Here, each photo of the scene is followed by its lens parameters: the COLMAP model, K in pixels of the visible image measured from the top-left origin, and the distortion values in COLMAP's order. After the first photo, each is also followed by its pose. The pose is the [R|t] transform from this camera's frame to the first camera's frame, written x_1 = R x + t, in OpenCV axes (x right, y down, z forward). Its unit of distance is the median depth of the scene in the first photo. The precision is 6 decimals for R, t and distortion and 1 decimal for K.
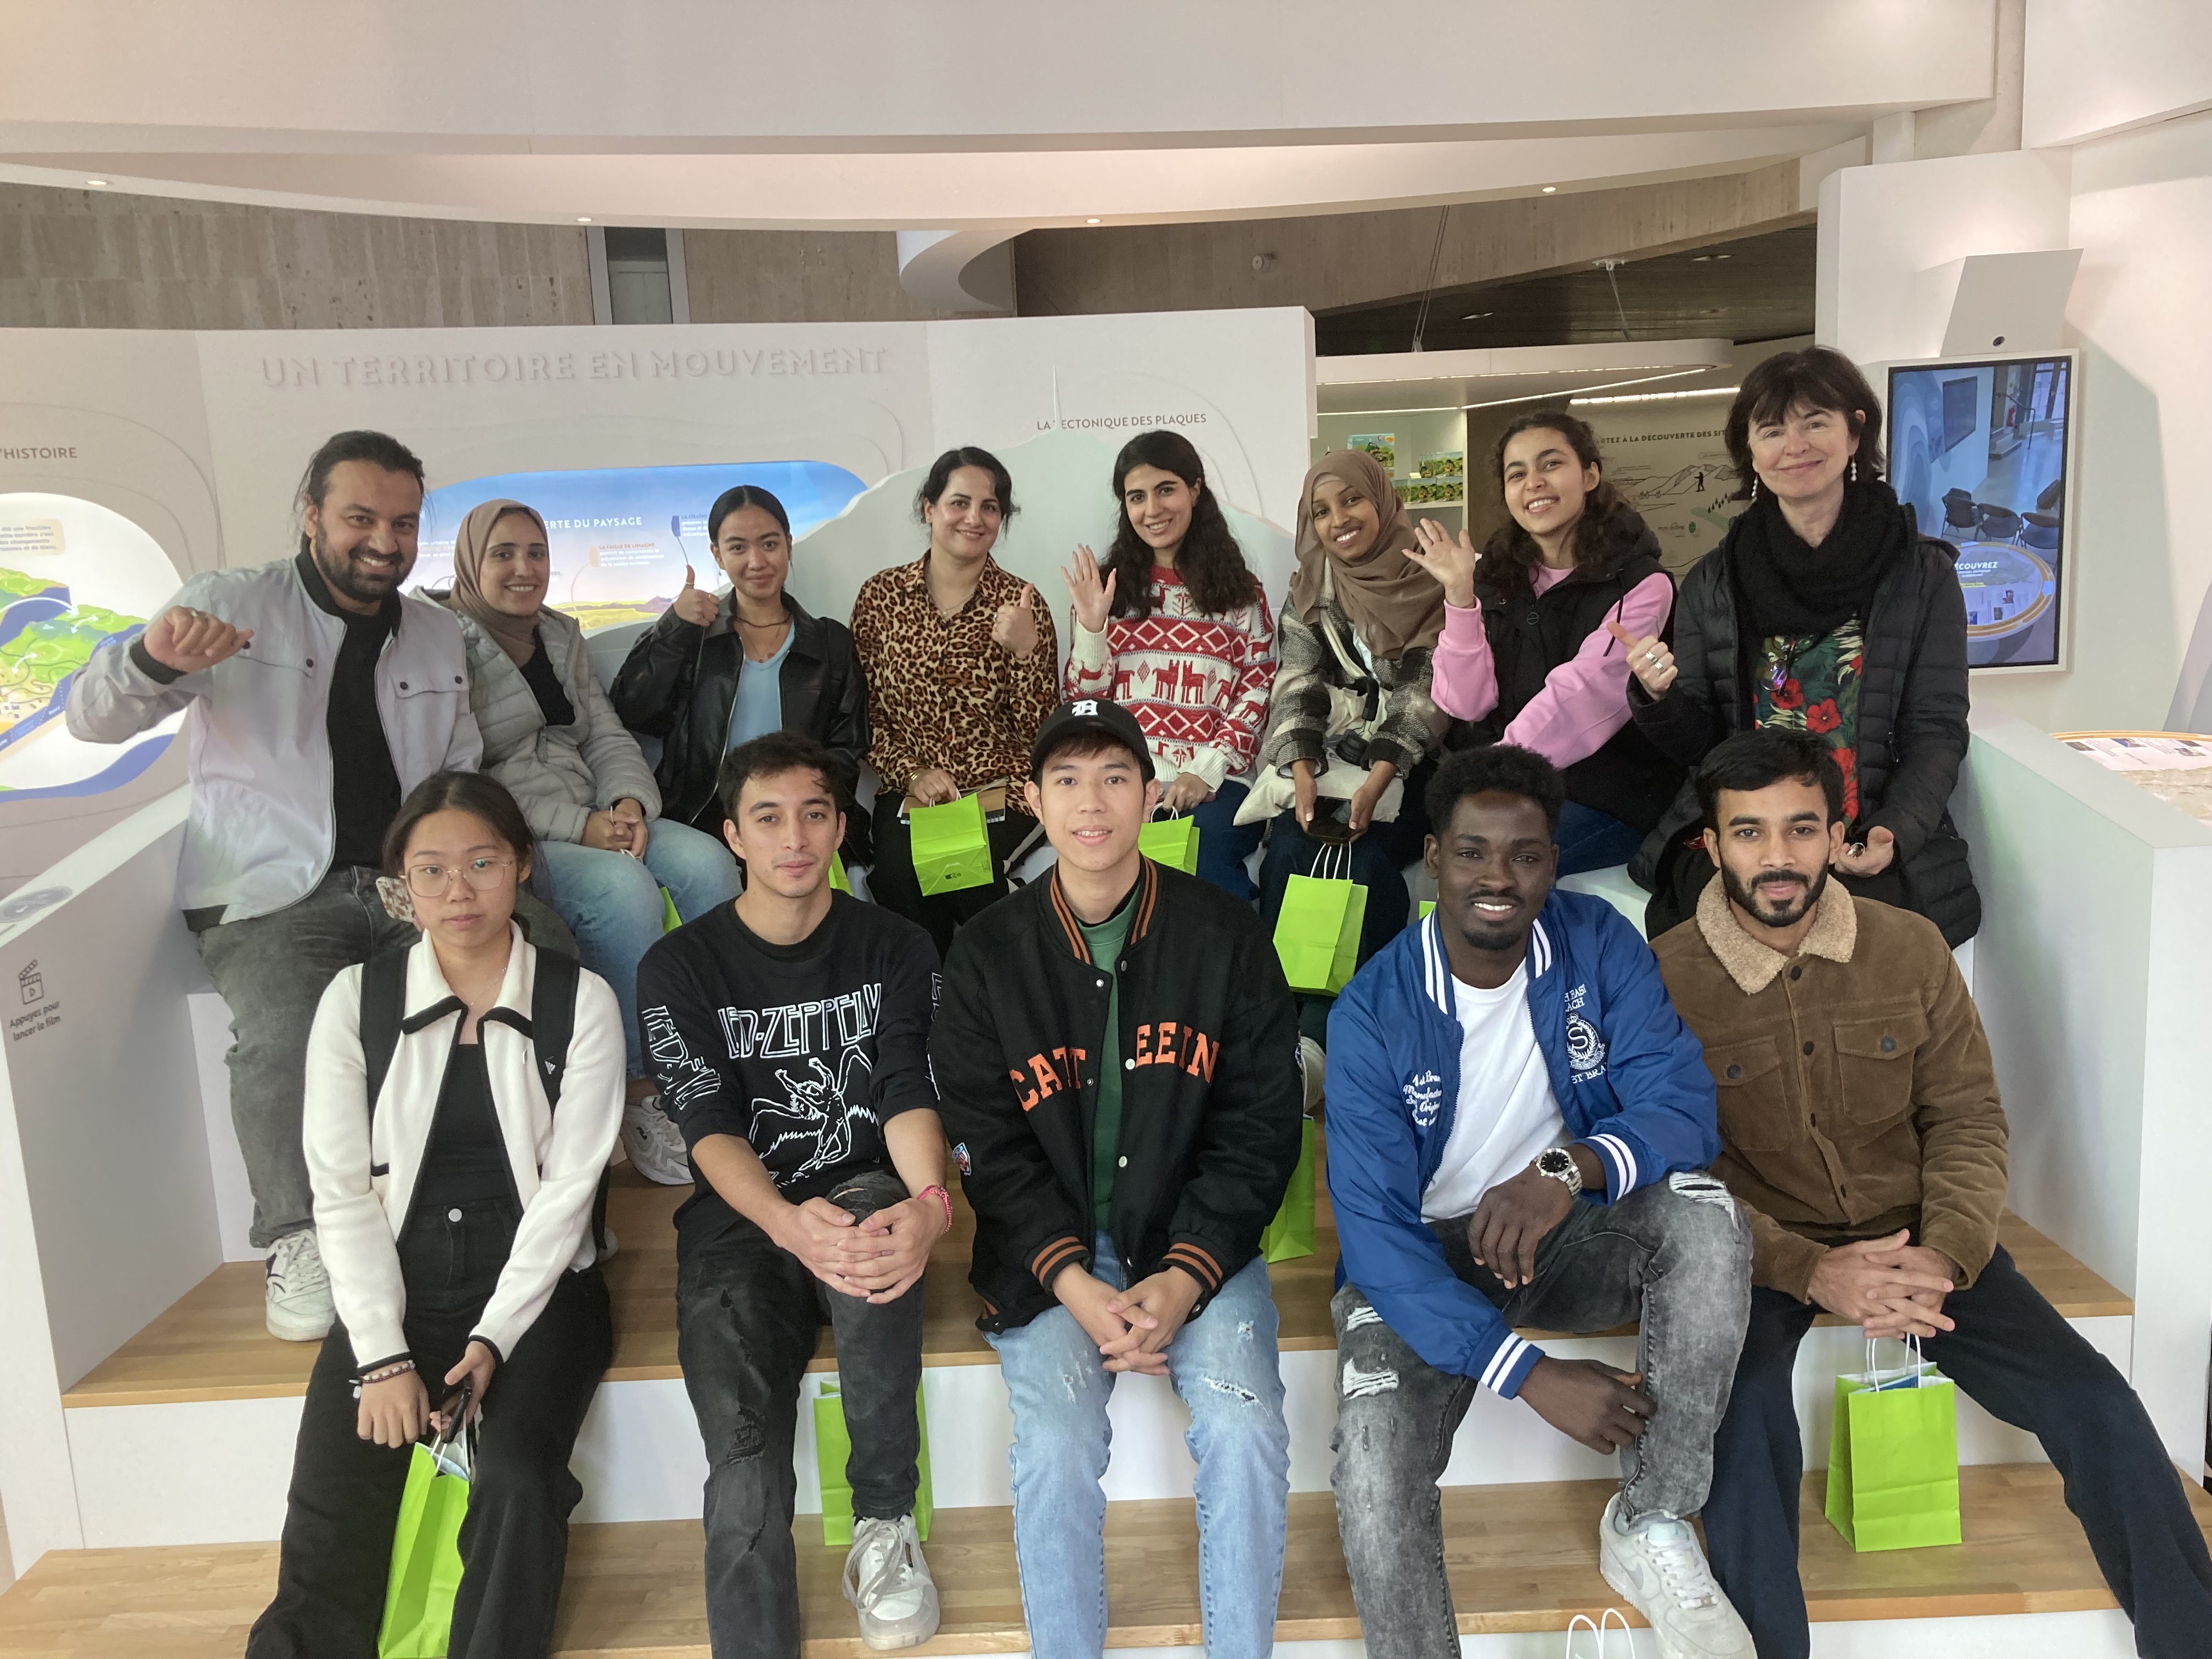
lens RADIAL K [[1791.5, 0, 1076.6], [0, 1791.5, 812.7], [0, 0, 1]] dist [0.013256, -0.006020]
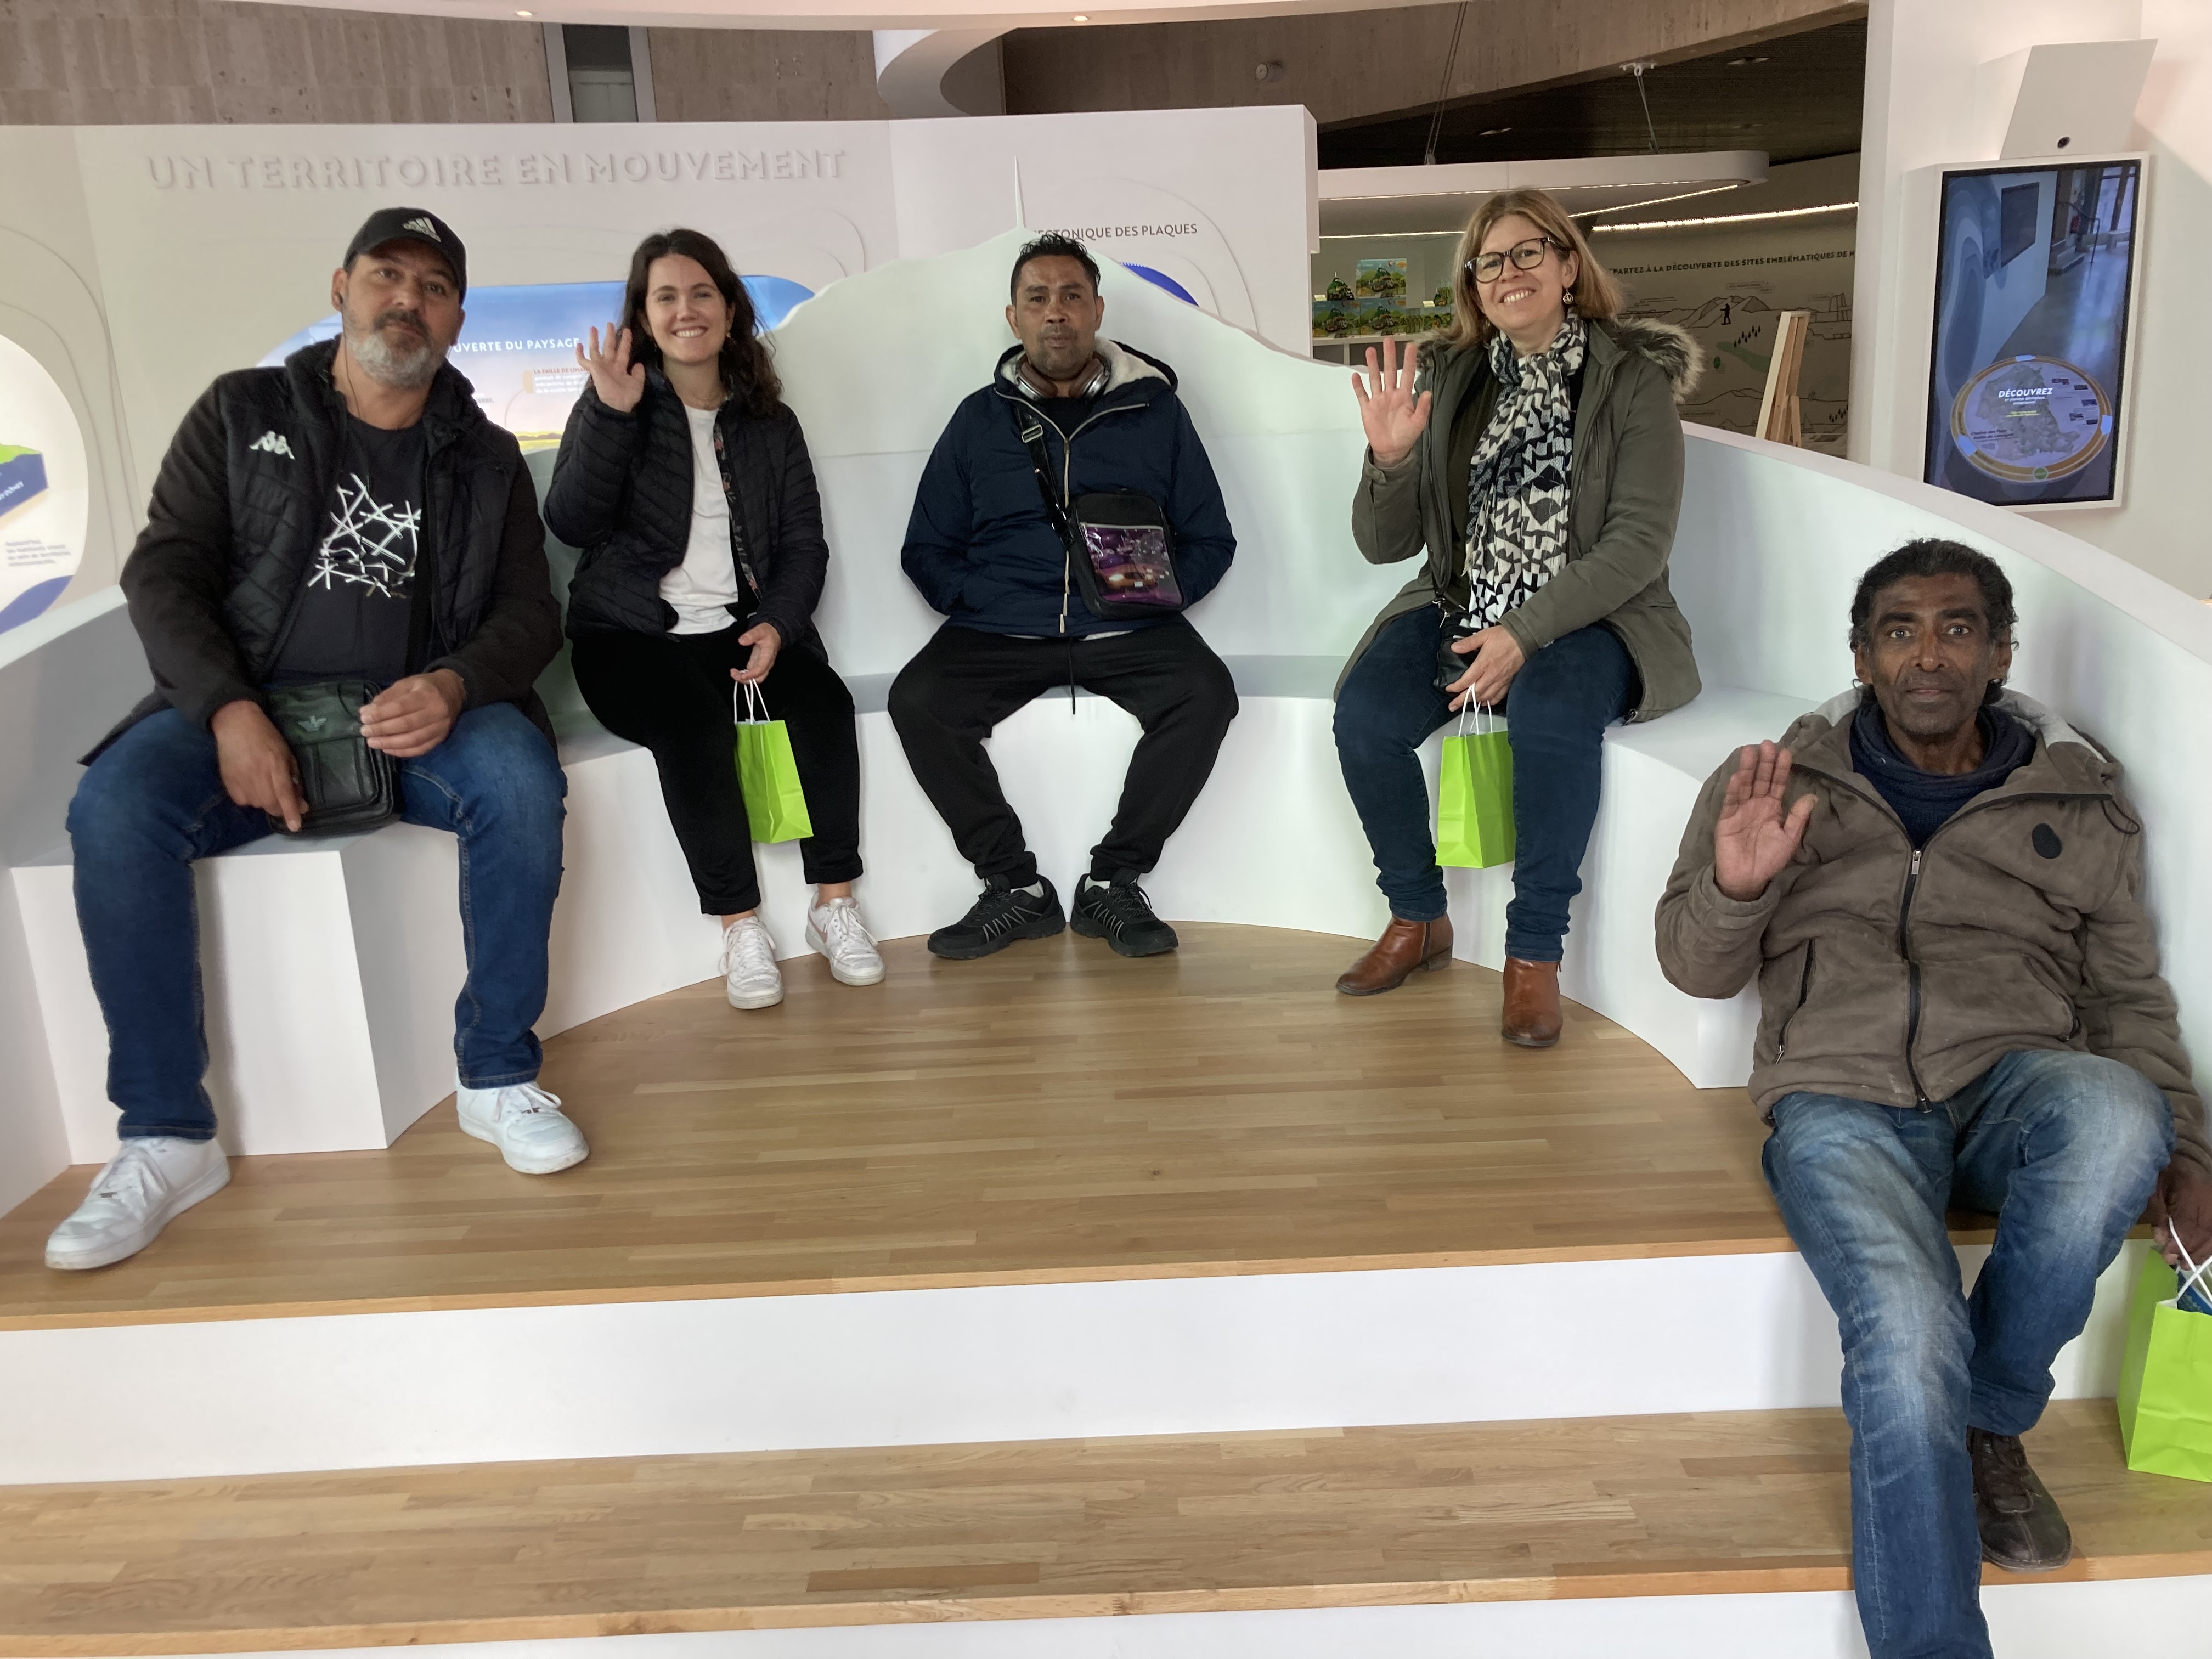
lens RADIAL K [[1791.5, 0, 1086.8], [0, 1791.5, 799.9], [0, 0, 1]] dist [0.013256, -0.006020]
pose [[1.000000, -0.000479, -0.000476, 0.016225], [0.000514, 0.997025, 0.077076, 0.000124], [0.000438, -0.077077, 0.997025, 0.060745]]
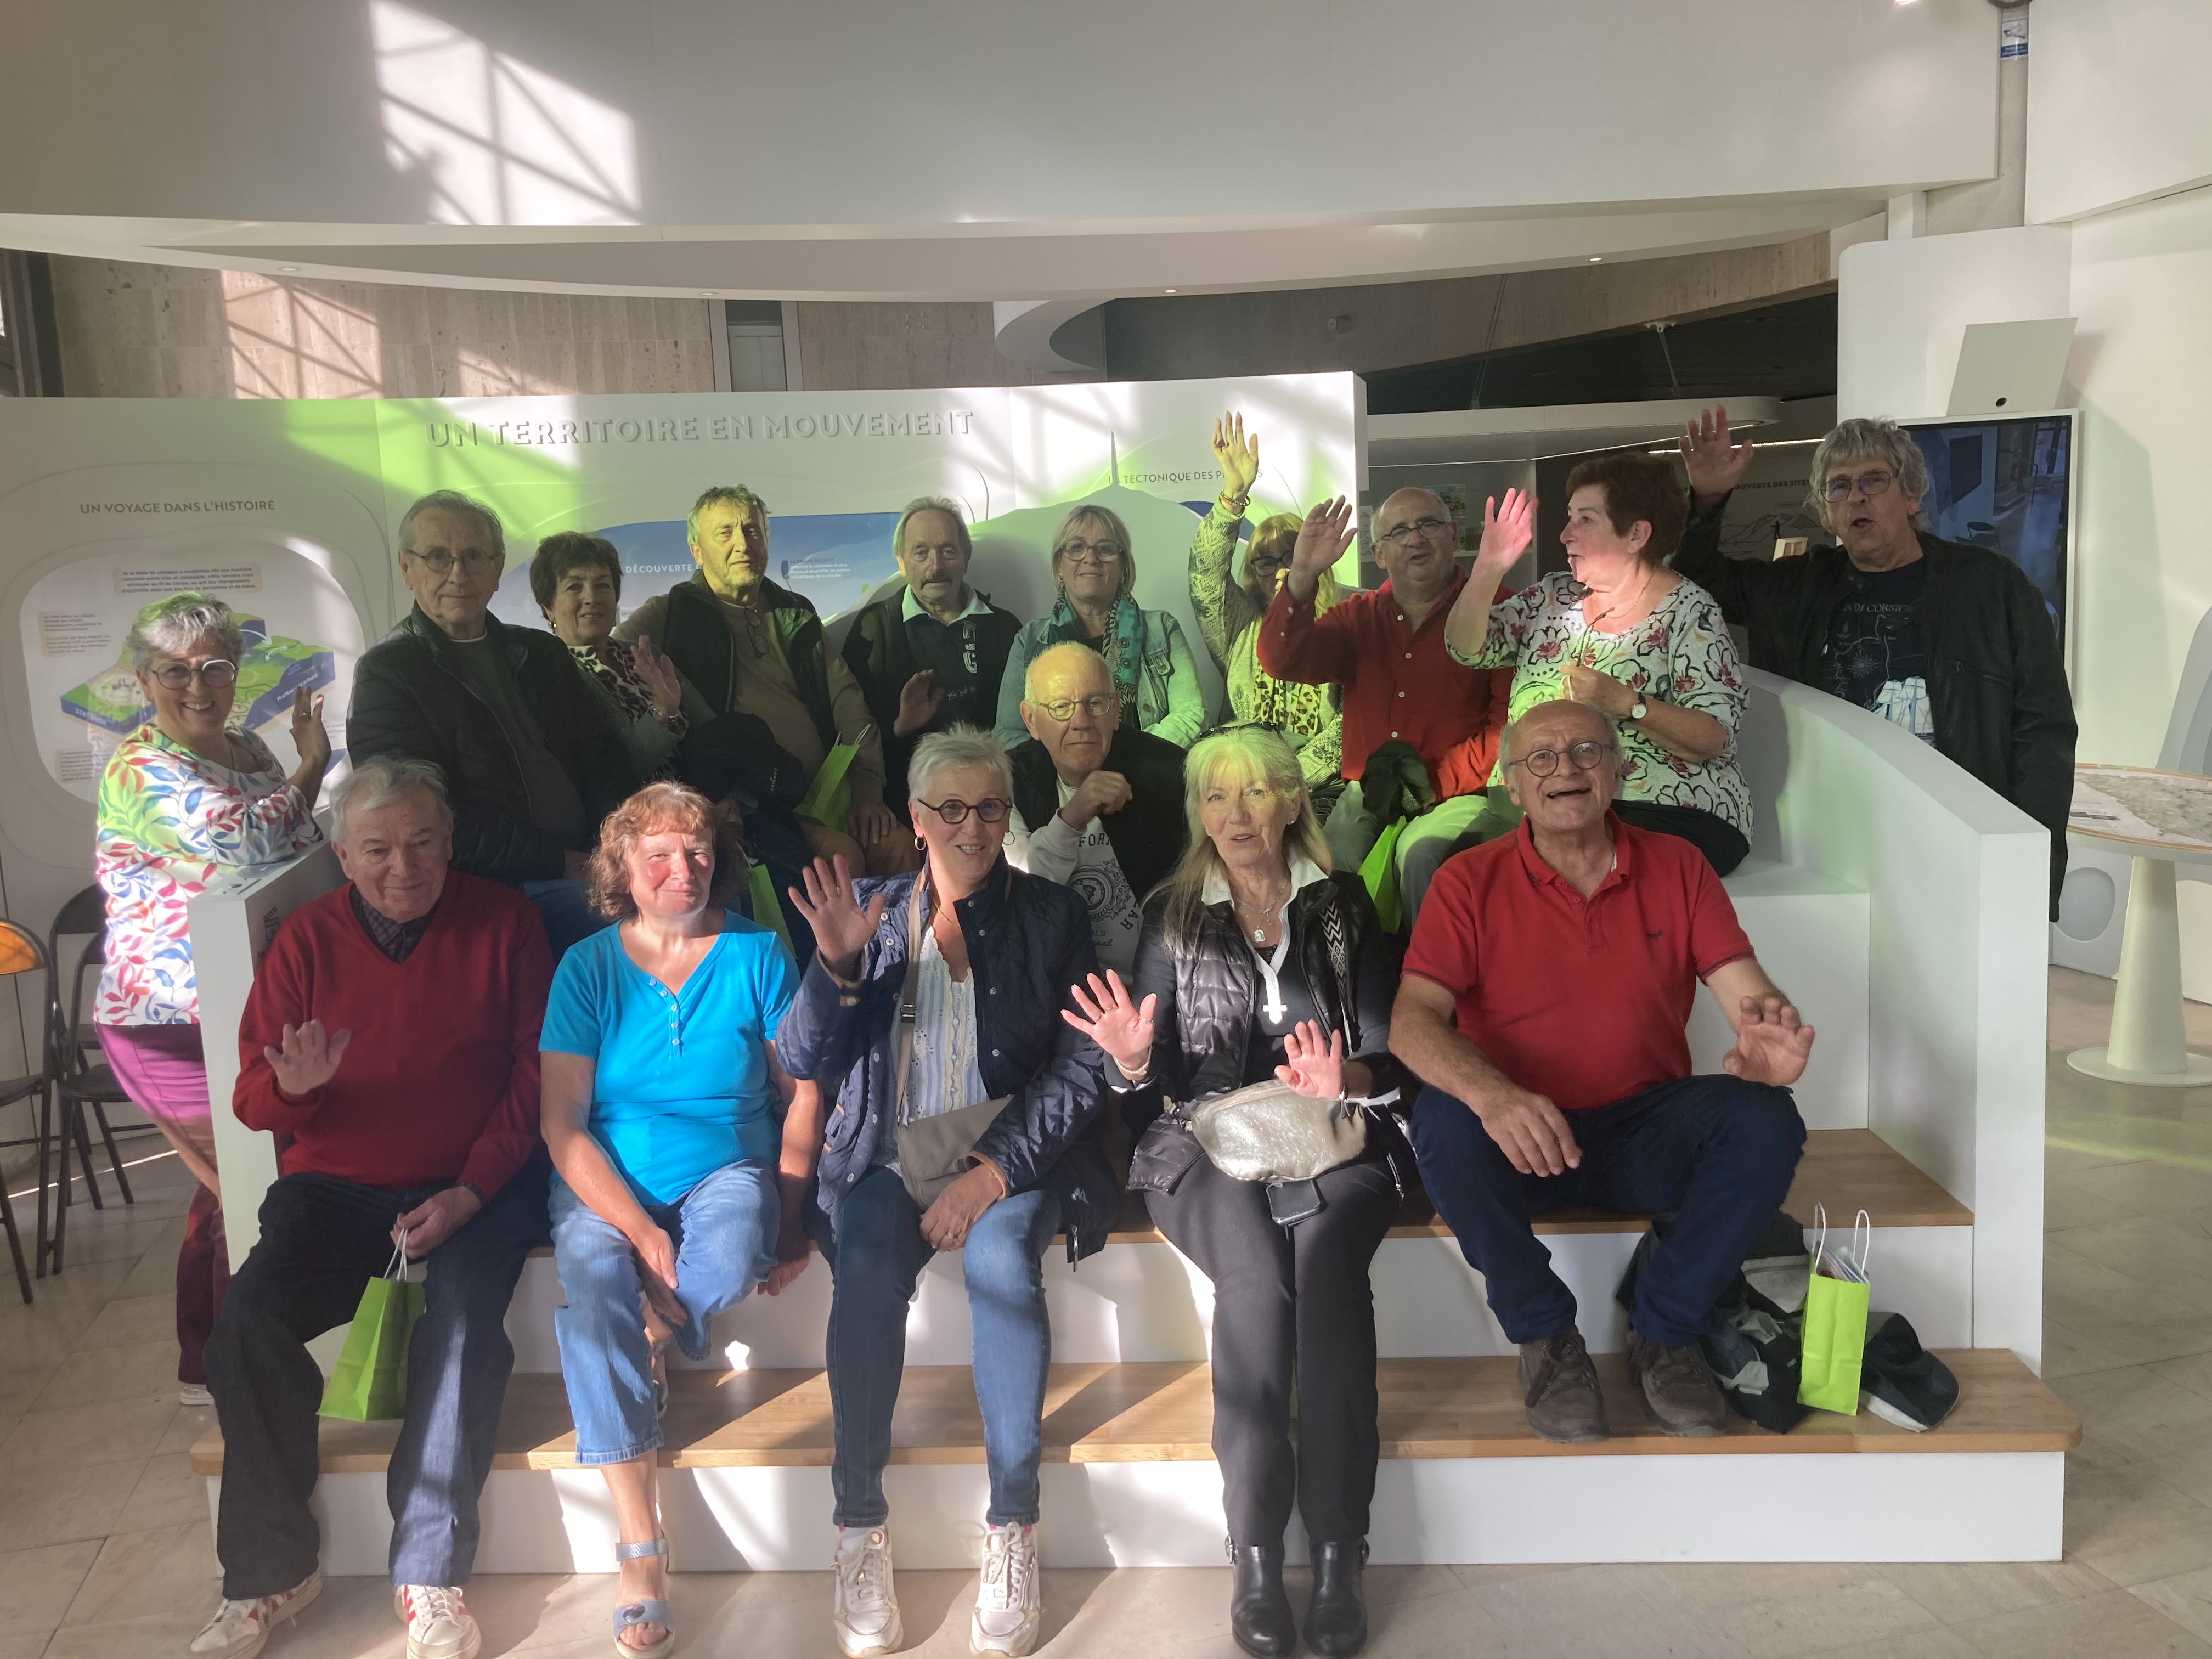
lens RADIAL K [[1791.5, 0, 1077.2], [0, 1791.5, 806.7], [0, 0, 1]] dist [0.013256, -0.006020]
pose [[0.998291, 0.010347, -0.057518, 0.023895], [-0.011987, 0.999529, -0.028242, 0.016978], [0.057198, 0.028883, 0.997945, -0.098116]]
